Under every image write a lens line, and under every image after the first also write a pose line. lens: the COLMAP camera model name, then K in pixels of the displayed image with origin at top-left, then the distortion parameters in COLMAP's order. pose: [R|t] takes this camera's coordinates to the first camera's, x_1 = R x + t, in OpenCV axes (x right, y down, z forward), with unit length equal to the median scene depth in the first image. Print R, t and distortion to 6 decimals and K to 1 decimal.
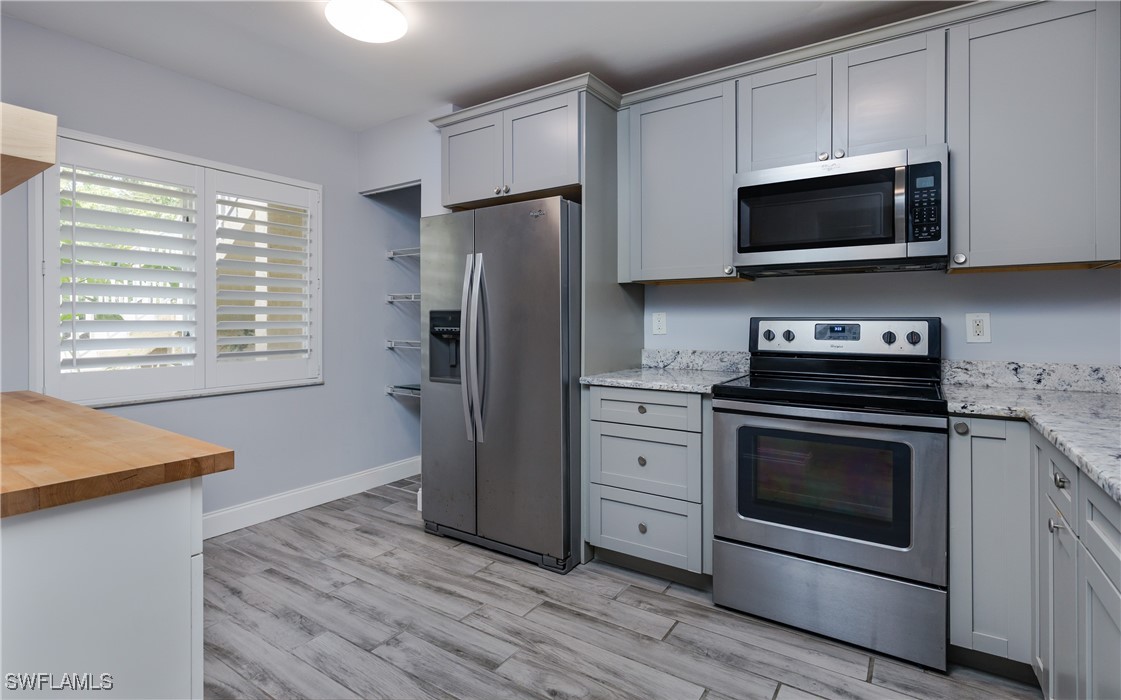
lens RADIAL K [[536.0, 0, 563.0], [0, 536.0, 322.3], [0, 0, 1]] dist [-0.000066, -0.000418]
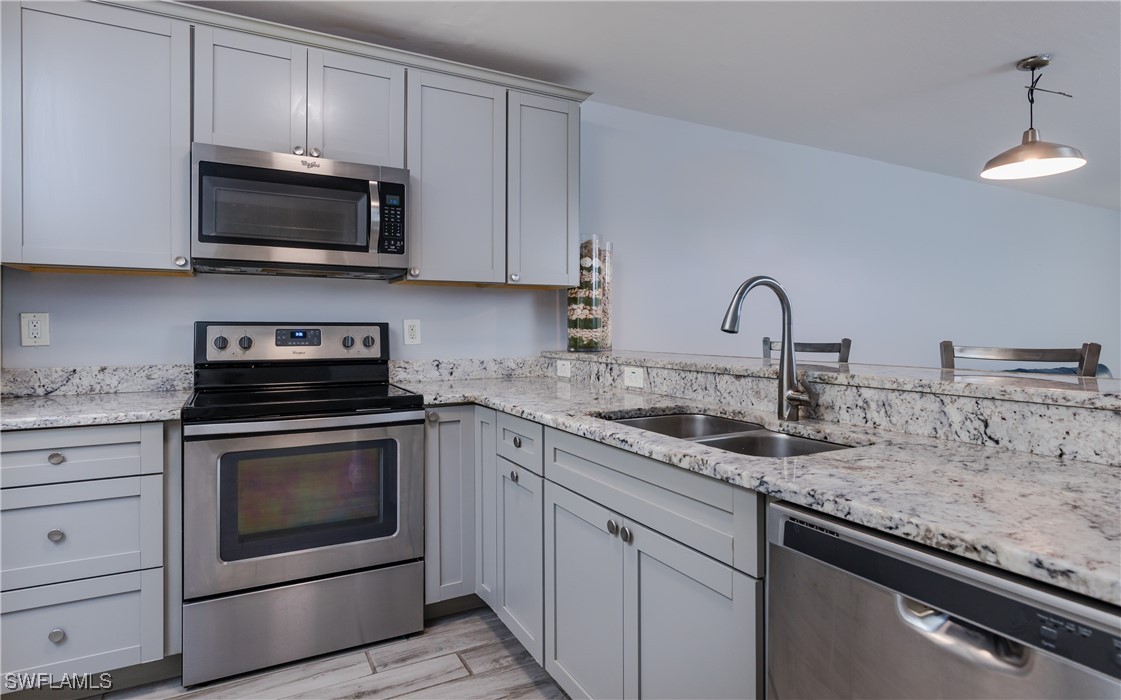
lens RADIAL K [[575.8, 0, 560.3], [0, 575.8, 329.6], [0, 0, 1]] dist [-0.001411, 0.000038]
pose [[0.489028, -0.003889, 0.872259, -0.175263], [0.002244, 0.999992, 0.003200, 0.001885], [-0.872265, 0.000393, 0.489033, 0.110515]]
